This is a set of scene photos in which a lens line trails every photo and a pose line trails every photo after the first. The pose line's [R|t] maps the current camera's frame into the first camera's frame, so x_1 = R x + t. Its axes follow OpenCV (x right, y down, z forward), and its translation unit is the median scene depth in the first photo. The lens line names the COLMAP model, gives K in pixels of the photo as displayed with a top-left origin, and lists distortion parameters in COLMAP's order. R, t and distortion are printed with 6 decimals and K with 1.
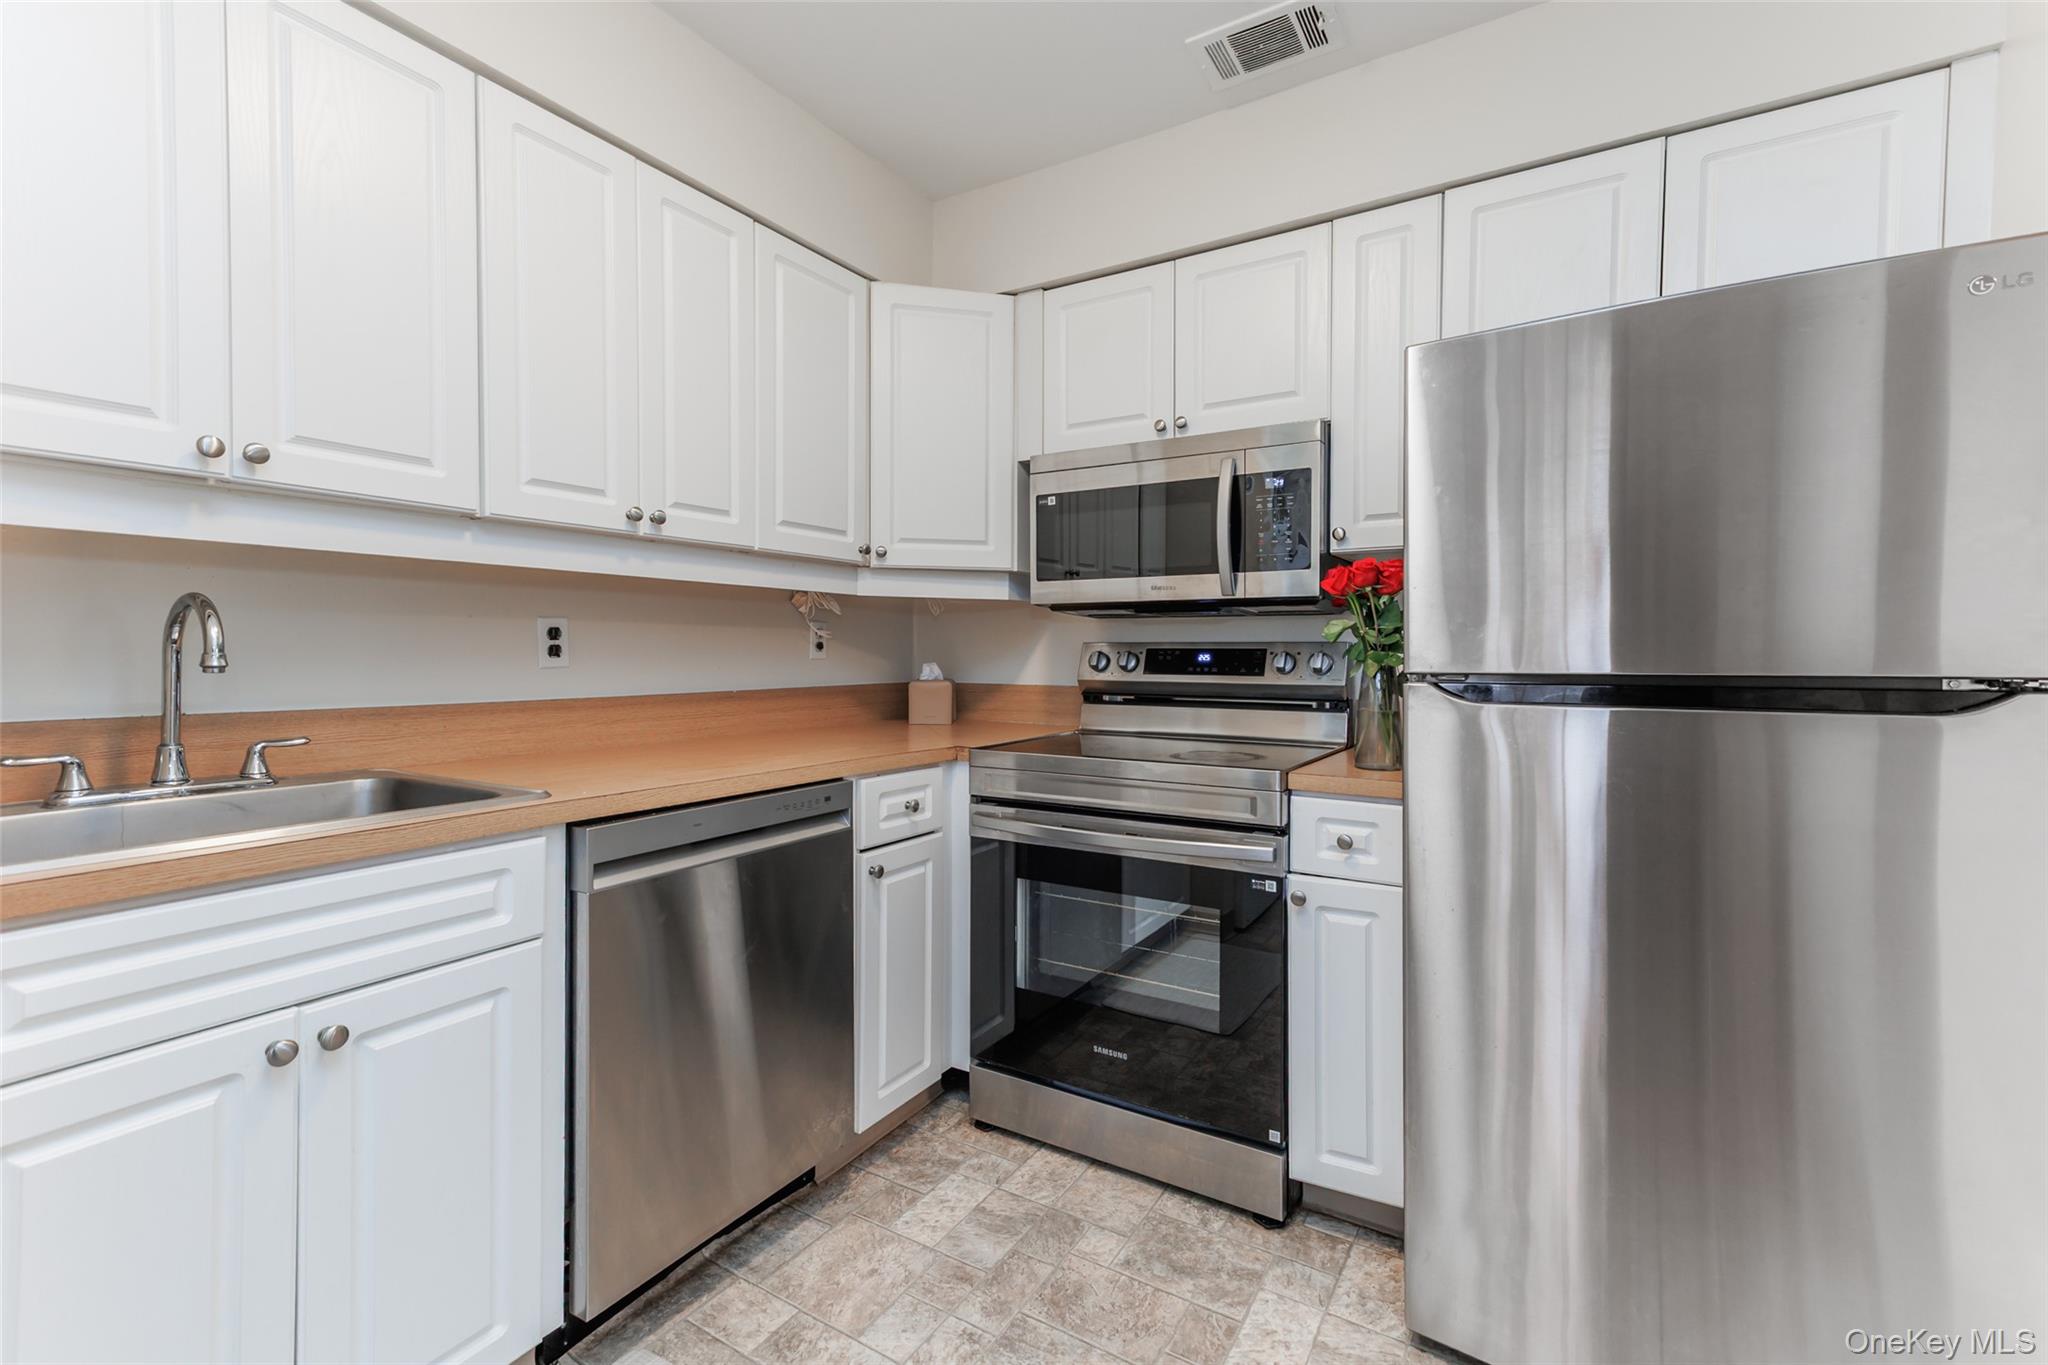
lens RADIAL K [[901.5, 0, 1023.5], [0, 901.5, 657.7], [0, 0, 1]] dist [0.017190, 0.000037]
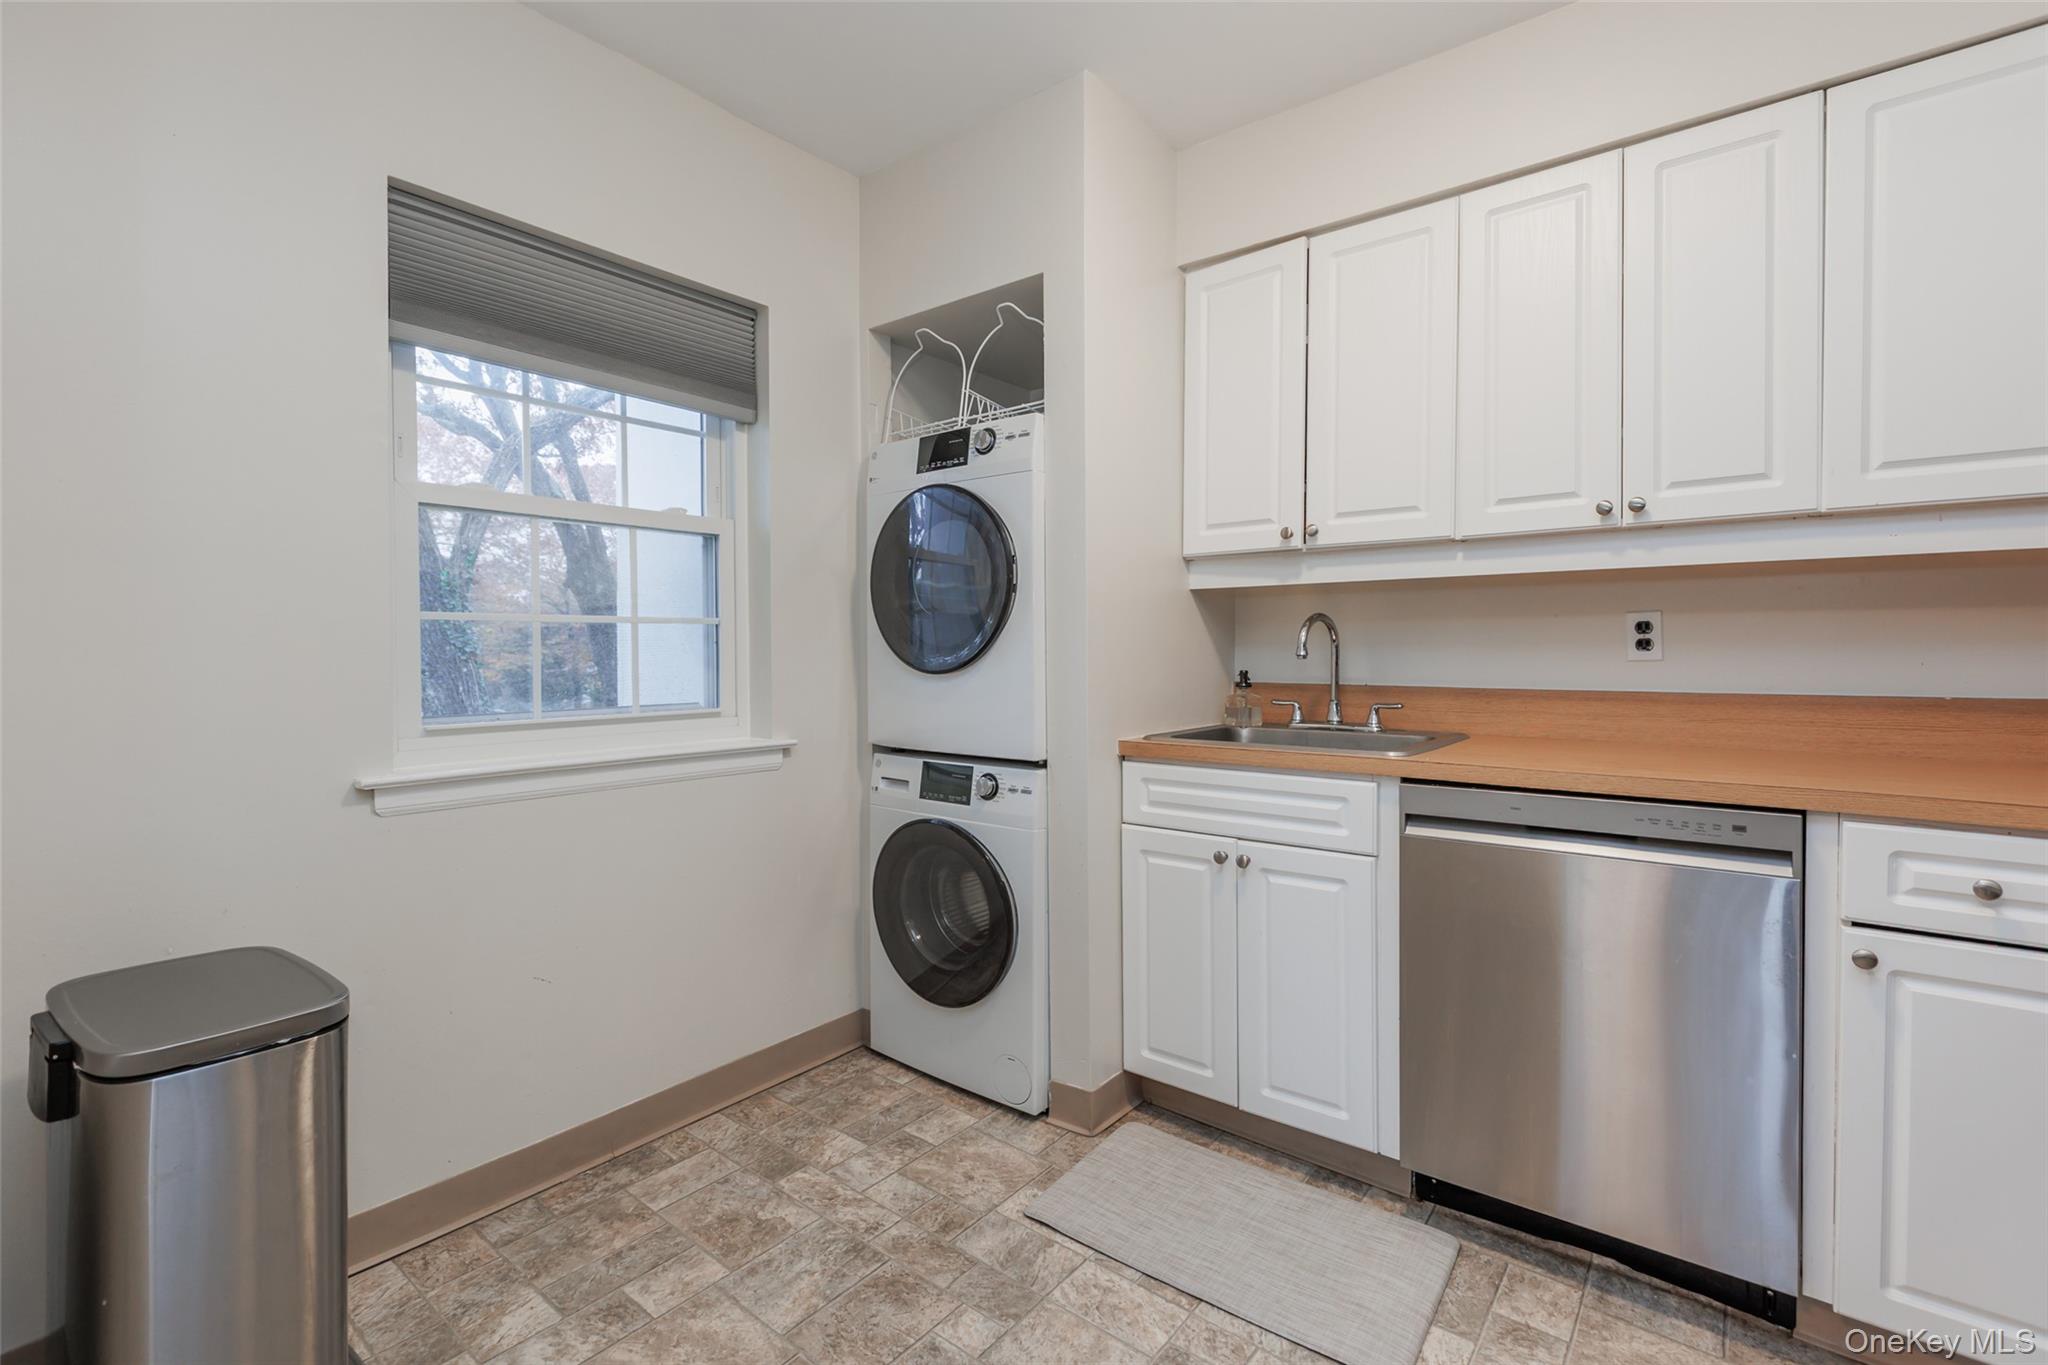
lens RADIAL K [[915.4, 0, 1024.2], [0, 915.4, 660.9], [0, 0, 1]] dist [-0.000164, -0.000009]
pose [[-0.121440, 0.007864, -0.992568, 0.707468], [-0.002764, 0.999962, 0.008261, 0.005367], [0.992595, 0.003747, -0.121413, 0.516713]]
